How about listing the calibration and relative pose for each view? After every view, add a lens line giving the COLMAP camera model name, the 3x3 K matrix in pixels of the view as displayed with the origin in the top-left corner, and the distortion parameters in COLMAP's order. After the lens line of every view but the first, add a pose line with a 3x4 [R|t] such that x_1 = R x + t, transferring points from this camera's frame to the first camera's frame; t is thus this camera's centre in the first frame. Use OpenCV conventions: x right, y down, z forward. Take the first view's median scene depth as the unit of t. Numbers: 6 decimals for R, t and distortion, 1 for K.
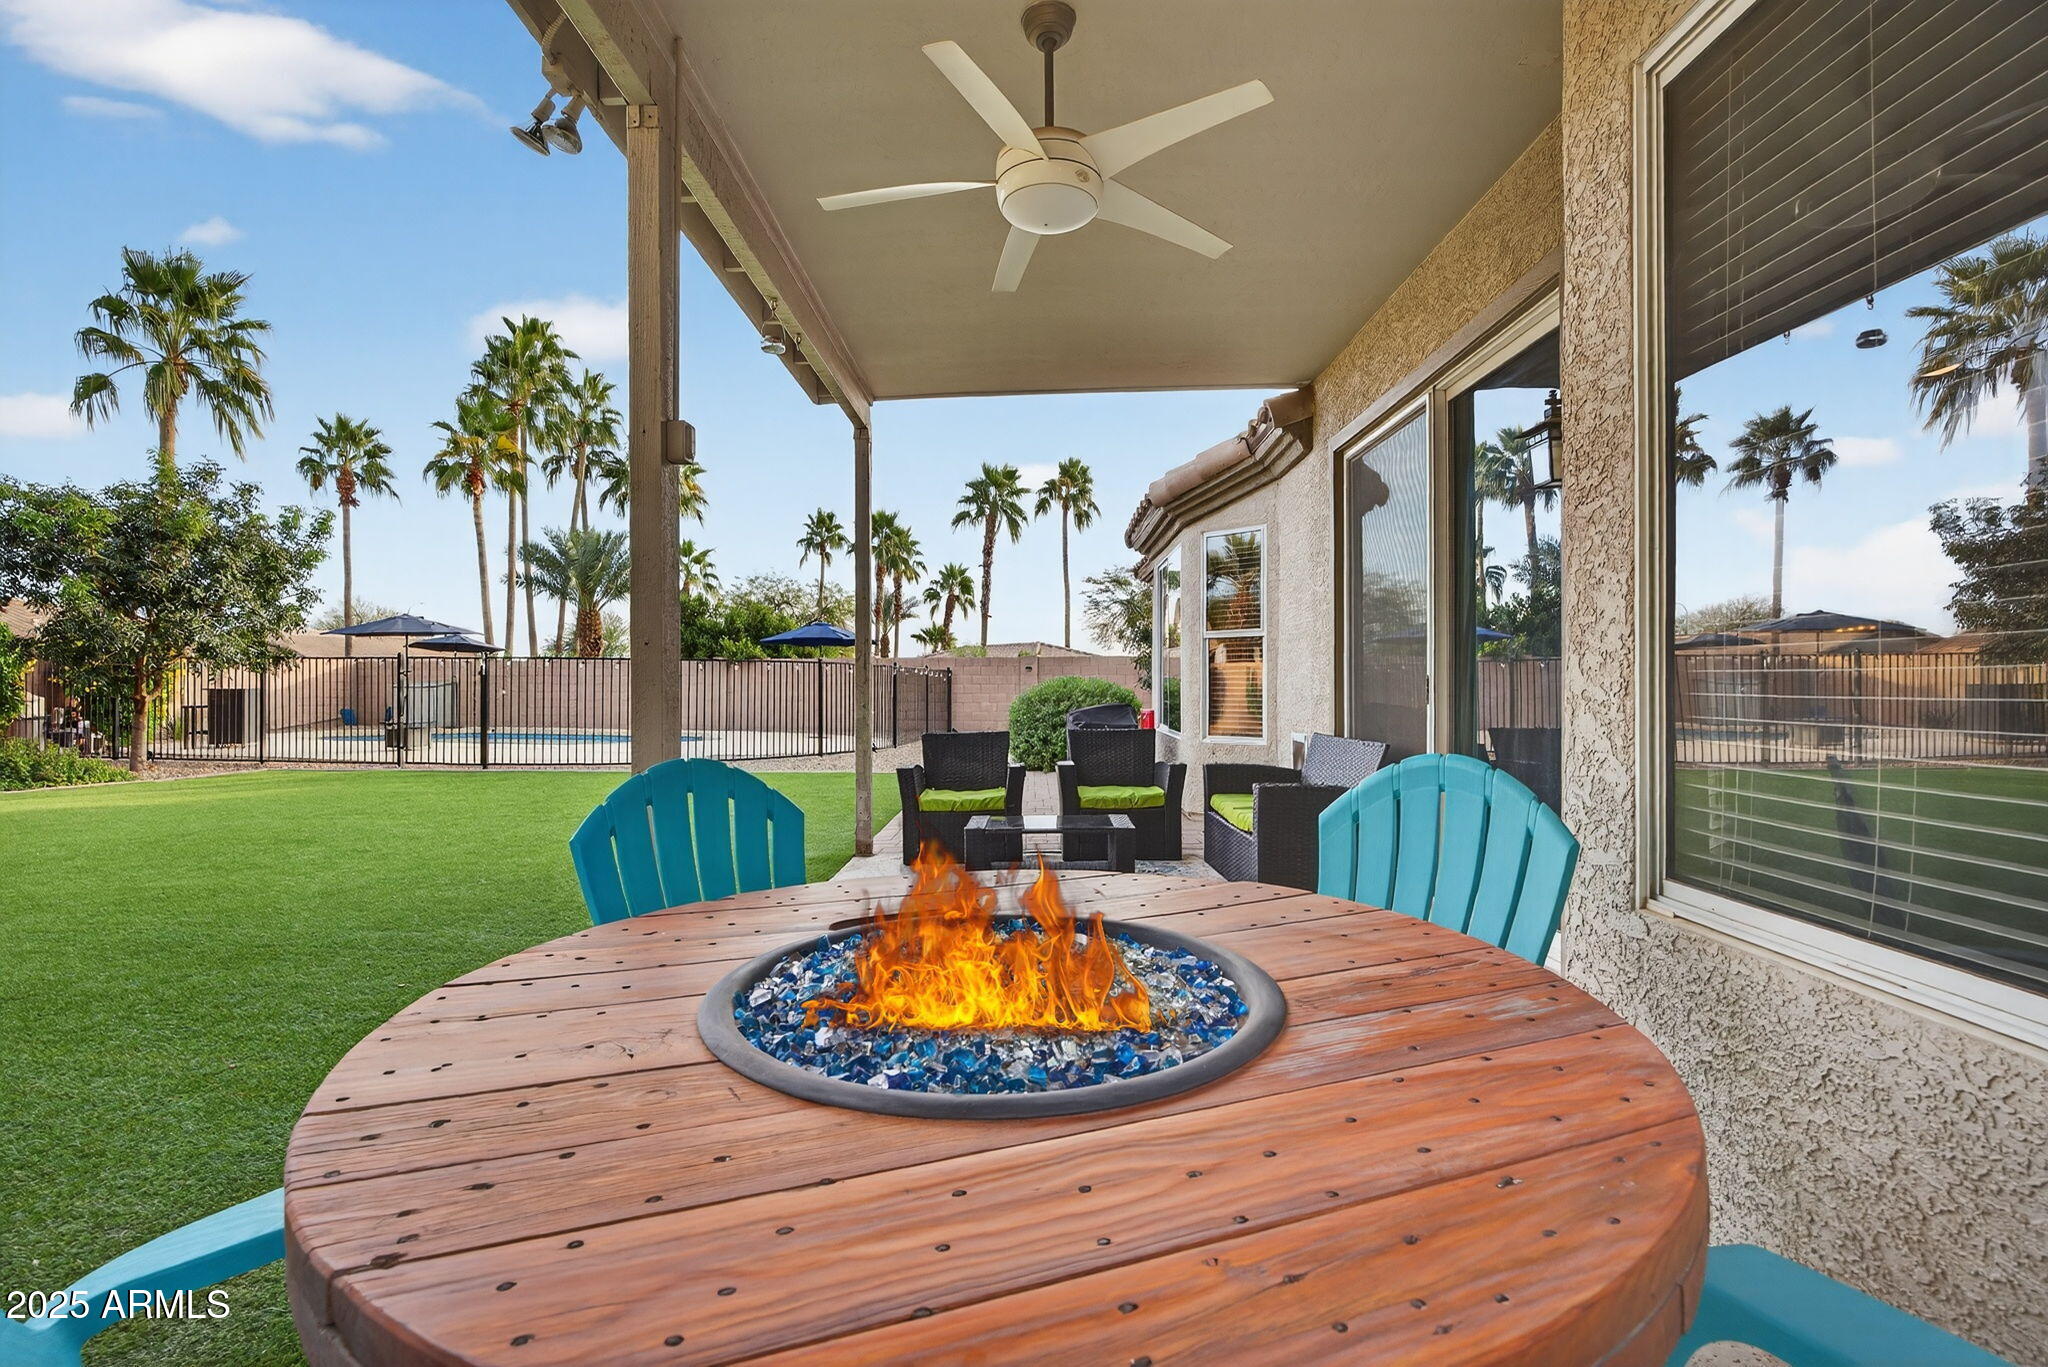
lens RADIAL K [[917.0, 0, 1001.8], [0, 917.0, 684.1], [0, 0, 1]] dist [-0.020355, 0.006356]
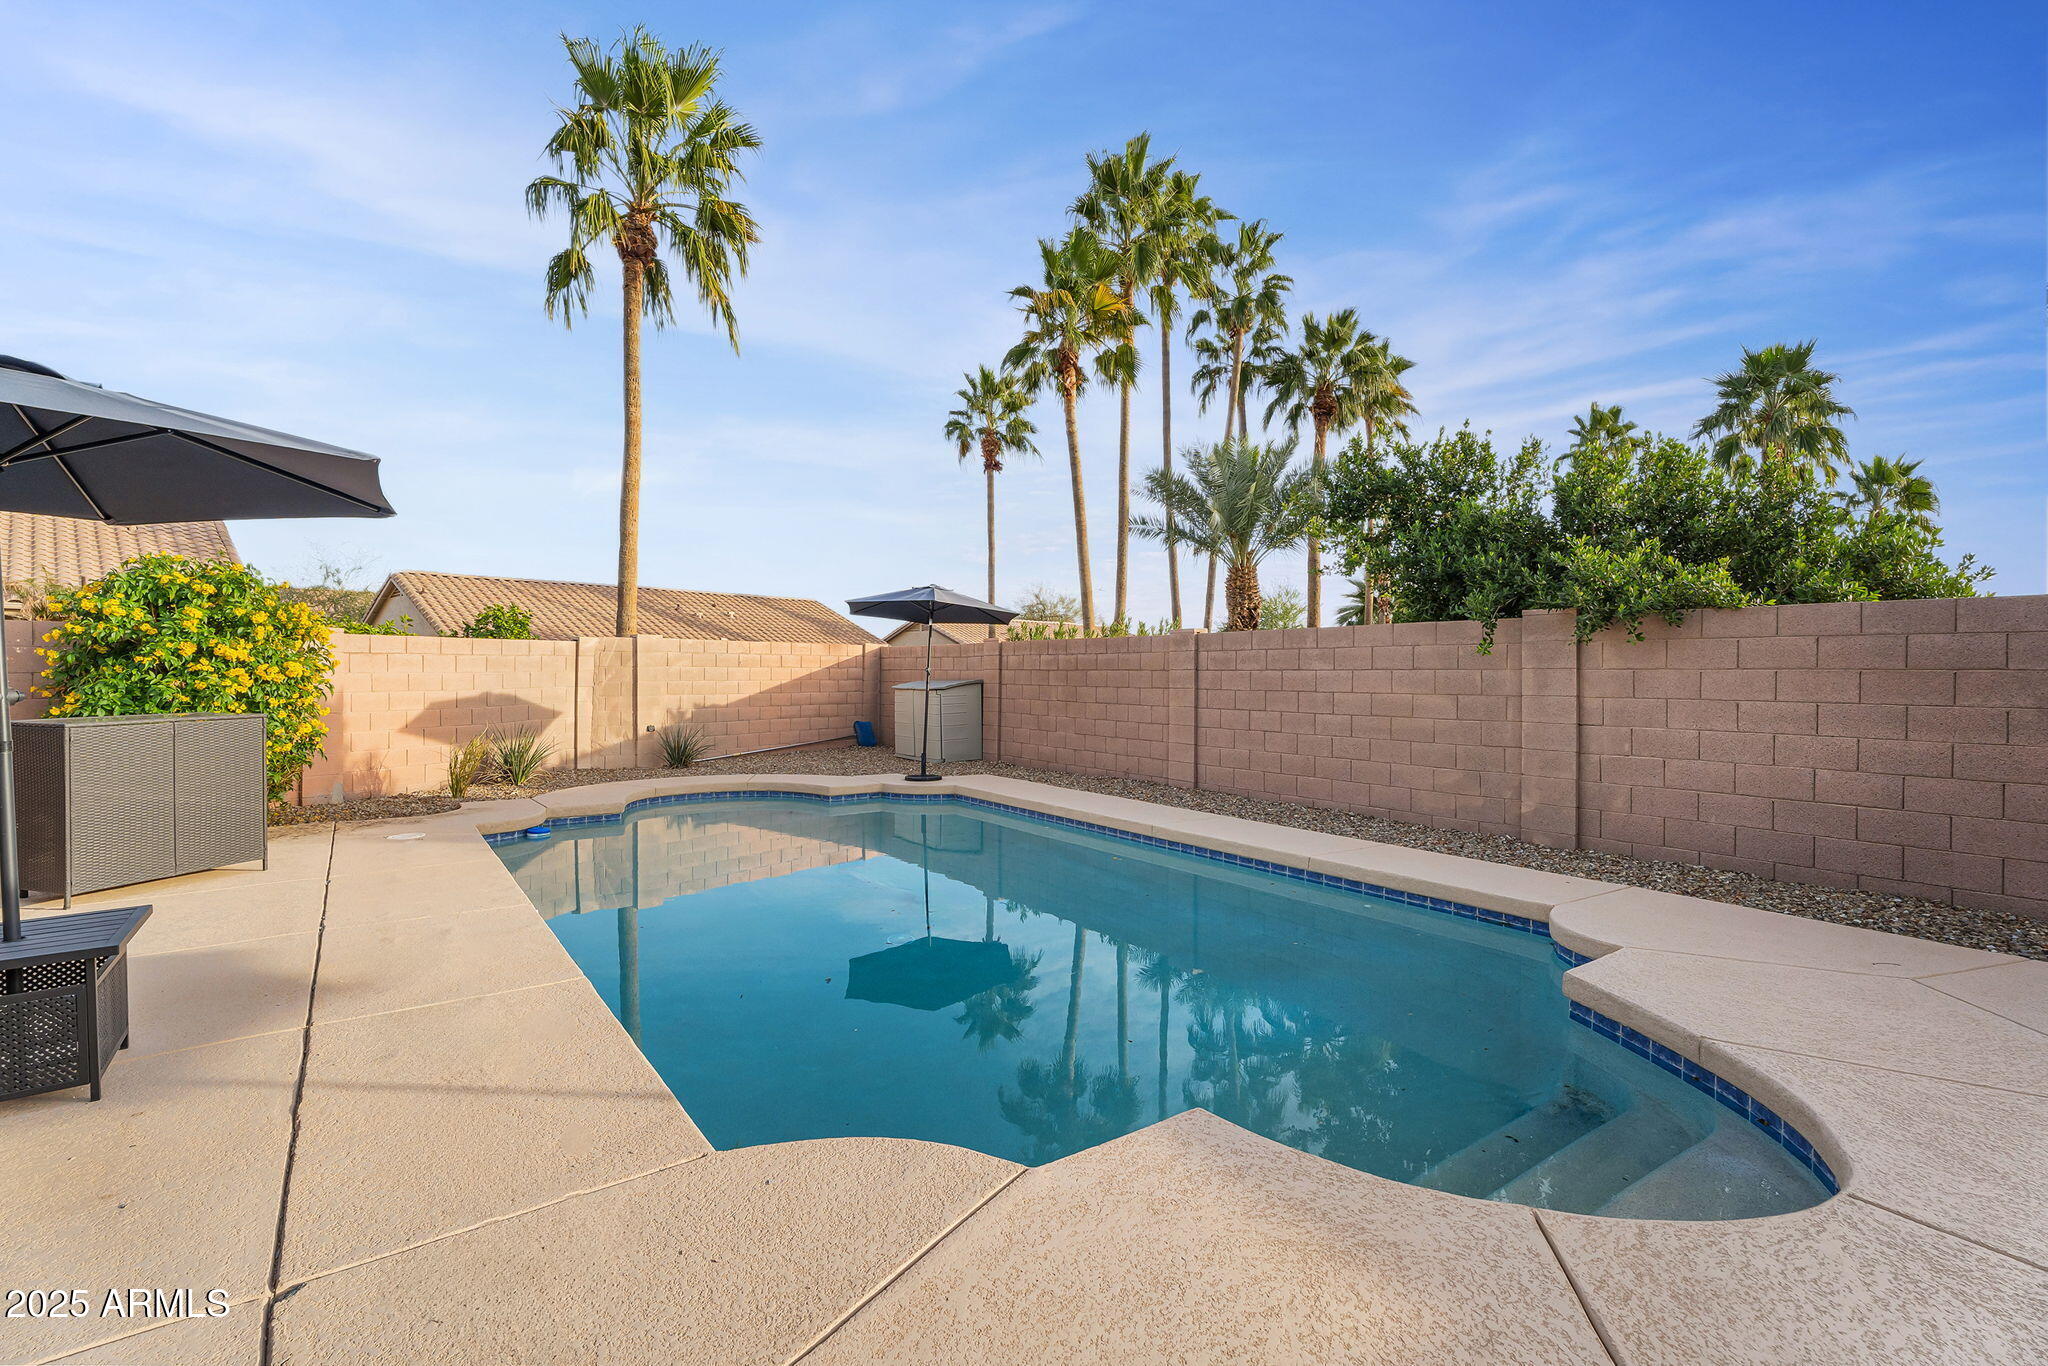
lens RADIAL K [[924.0, 0, 1017.5], [0, 924.0, 666.4], [0, 0, 1]] dist [-0.011191, 0.001209]
pose [[0.763285, -0.000464, -0.646062, -0.137462], [-0.002208, 0.999992, -0.003326, -0.005083], [0.646058, 0.003965, 0.763278, 0.367192]]
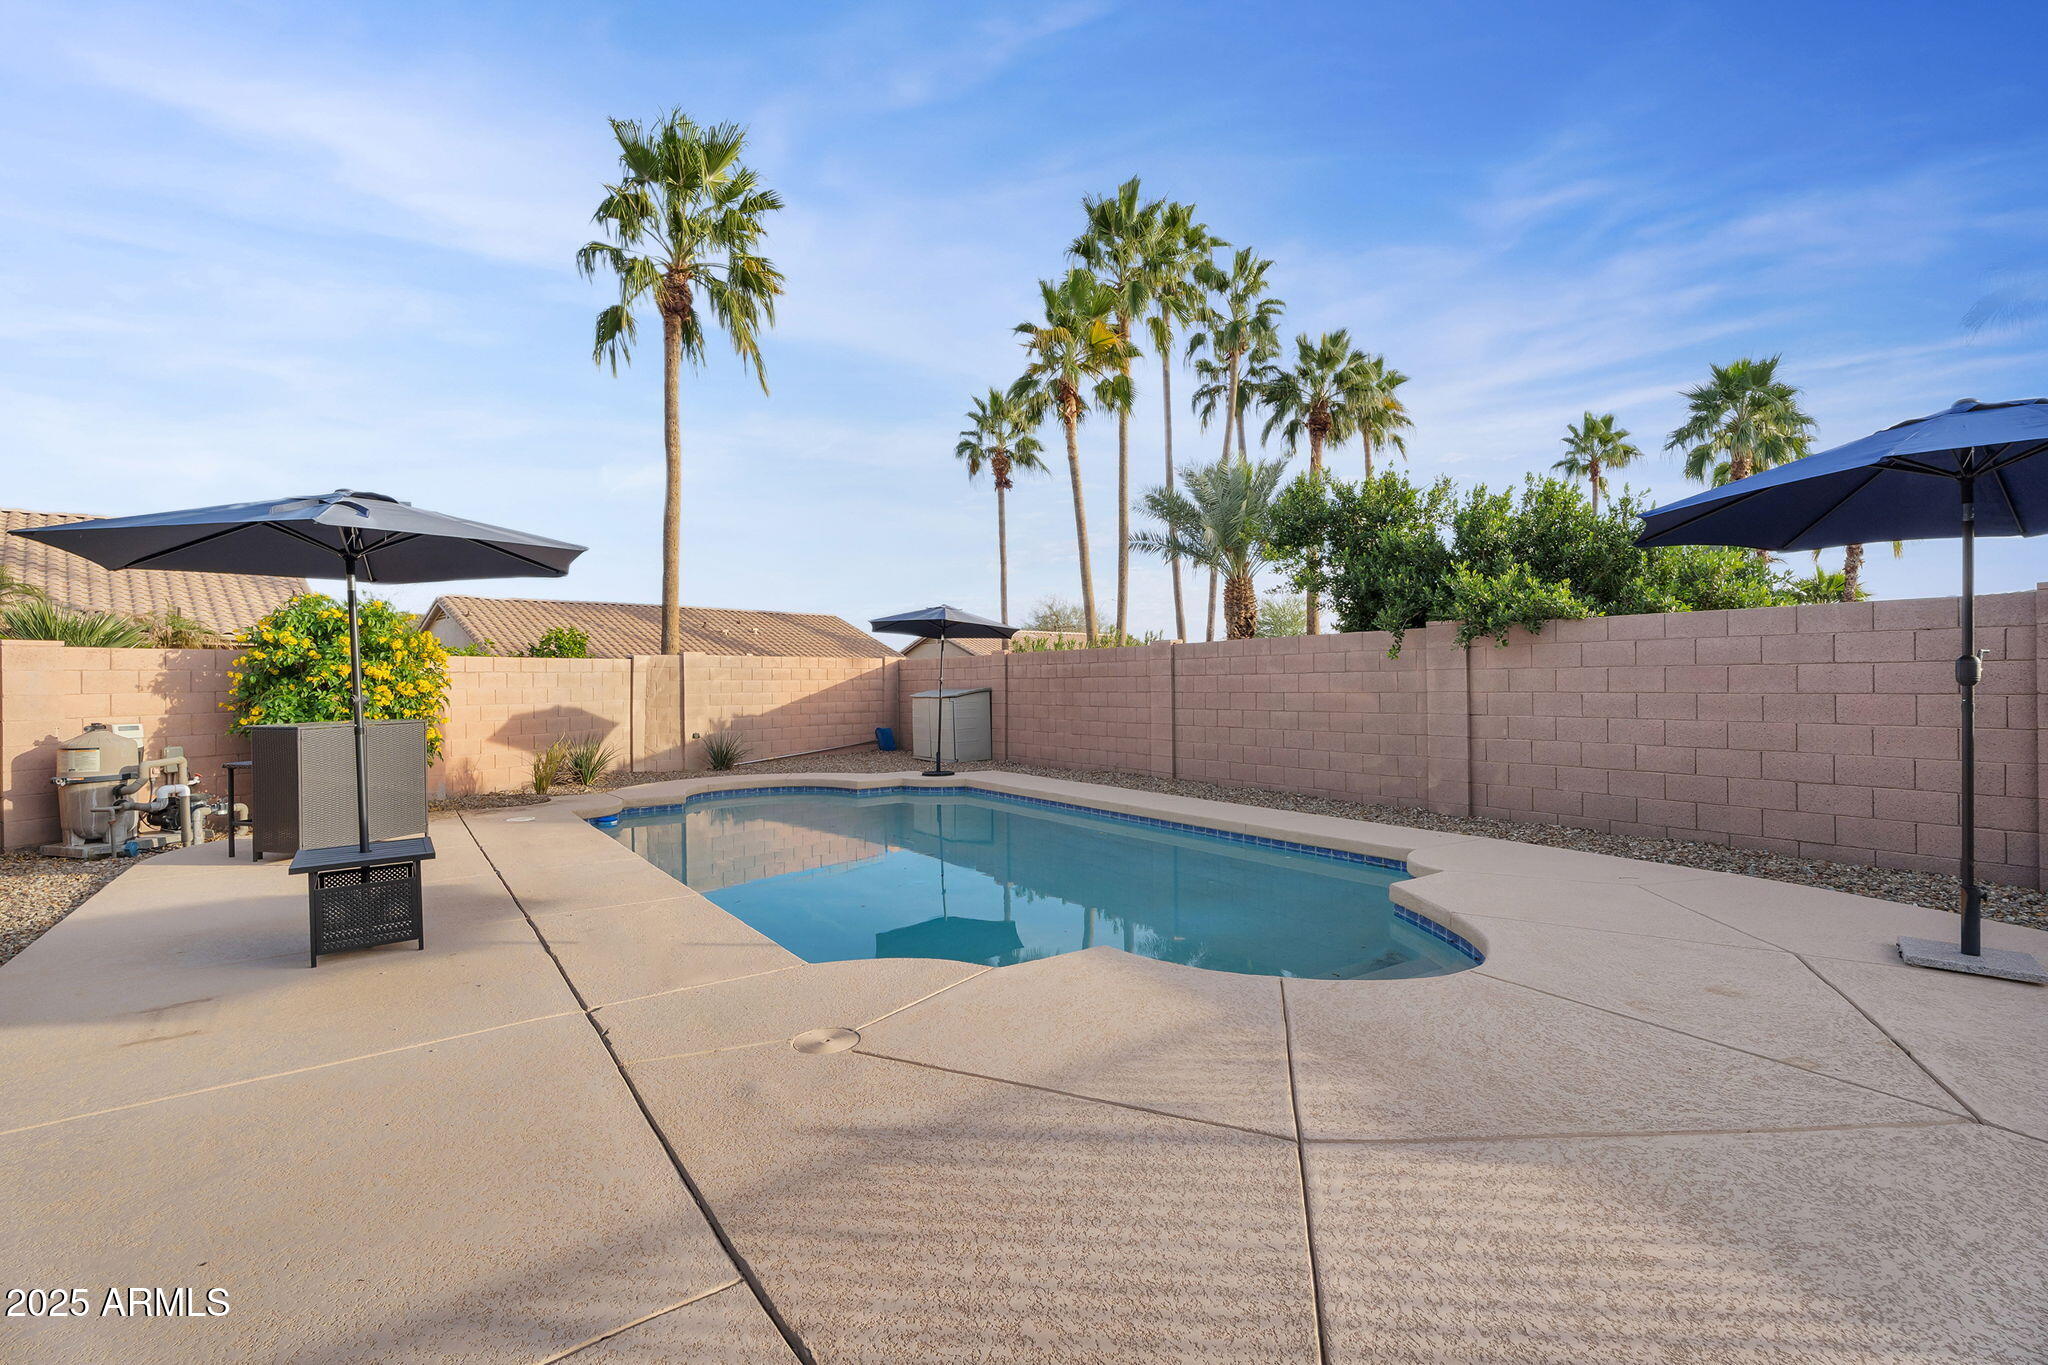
lens RADIAL K [[928.1, 0, 1011.2], [0, 928.1, 673.4], [0, 0, 1]] dist [-0.021096, 0.000438]
pose [[0.746599, -0.014436, -0.665118, -0.106954], [0.012704, 0.999892, -0.007441, -0.004249], [0.665153, -0.002894, 0.746701, 0.339342]]
